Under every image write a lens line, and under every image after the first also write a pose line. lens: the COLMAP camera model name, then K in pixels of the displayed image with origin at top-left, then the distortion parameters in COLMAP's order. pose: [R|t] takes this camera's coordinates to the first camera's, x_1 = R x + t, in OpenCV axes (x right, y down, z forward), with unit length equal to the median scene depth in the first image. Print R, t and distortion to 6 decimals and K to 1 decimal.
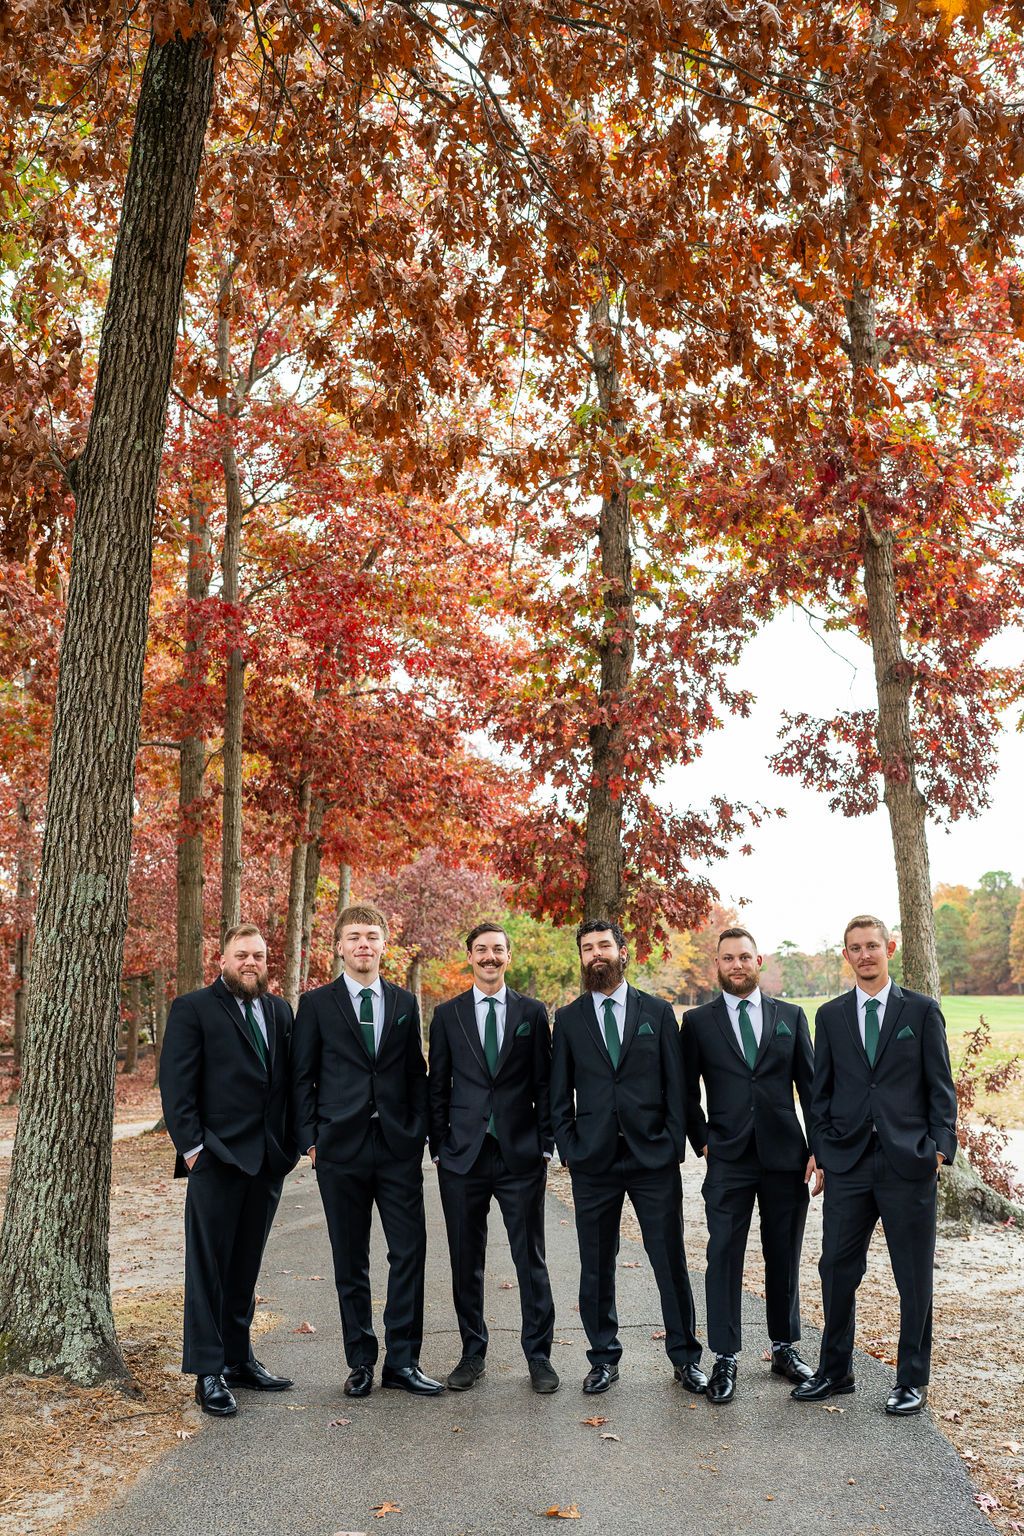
lens RADIAL K [[1549.2, 0, 512.0], [0, 1549.2, 768.0], [0, 0, 1]] dist [-0.006776, 0.010319]
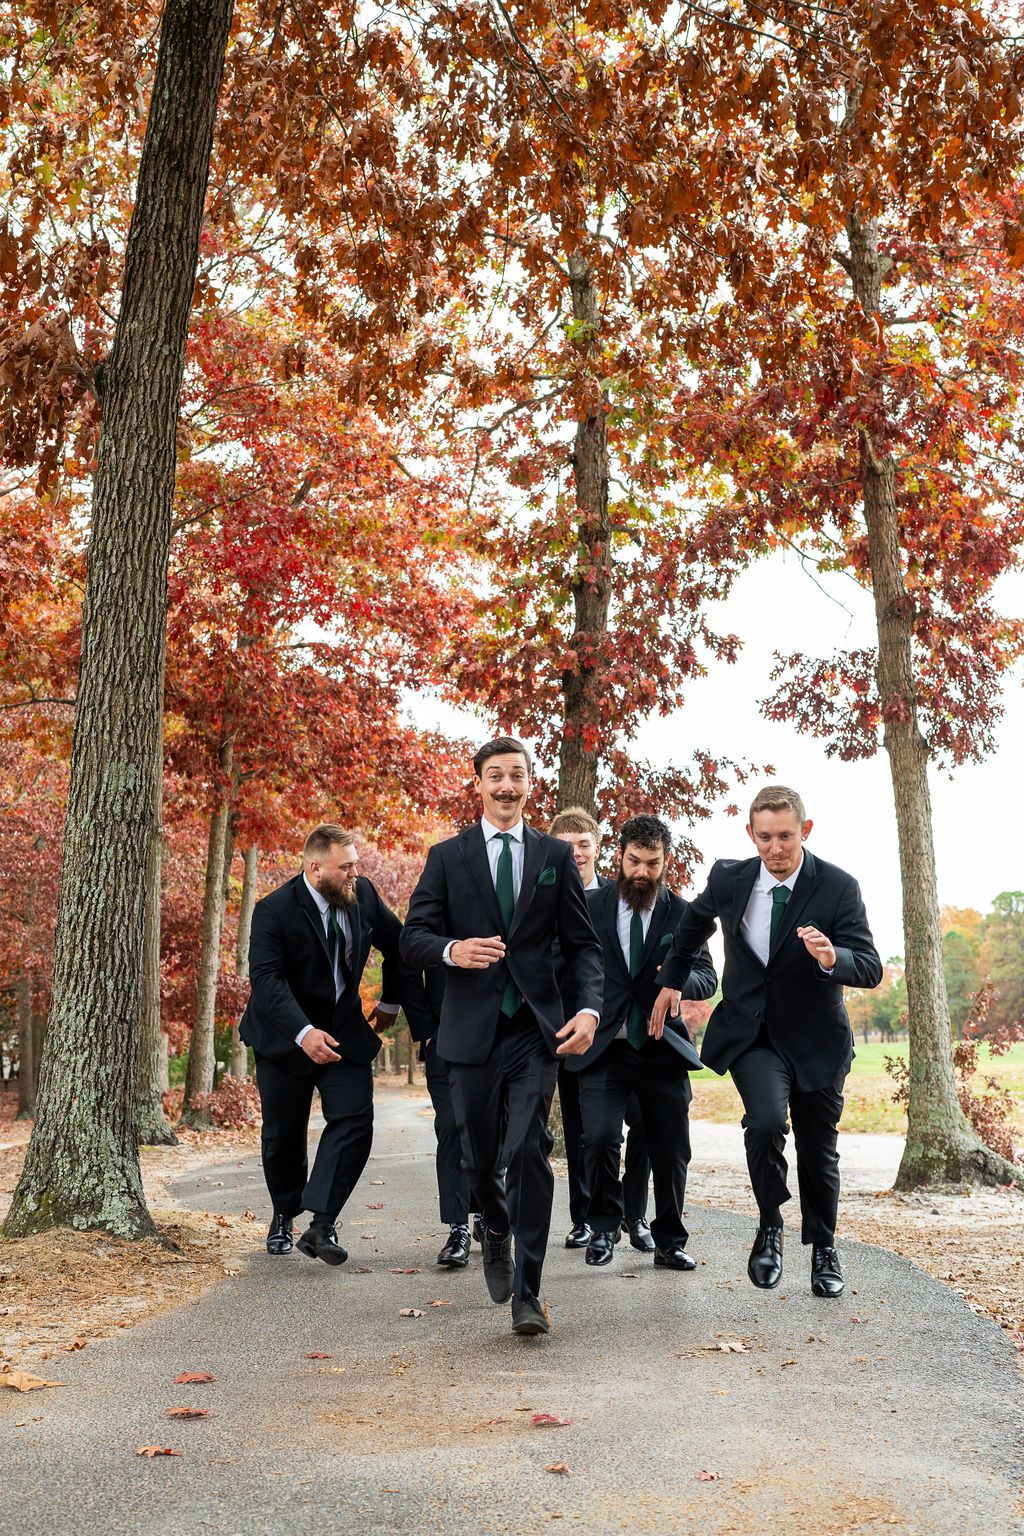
lens RADIAL K [[2030.3, 0, 428.6], [0, 2030.3, 767.8], [0, 0, 1]] dist [0.034986, -0.367877]
pose [[0.999760, 0.010136, 0.019412, -0.059195], [-0.009817, 0.999817, -0.016439, 0.057907], [-0.019575, 0.016244, 0.999676, -0.225233]]
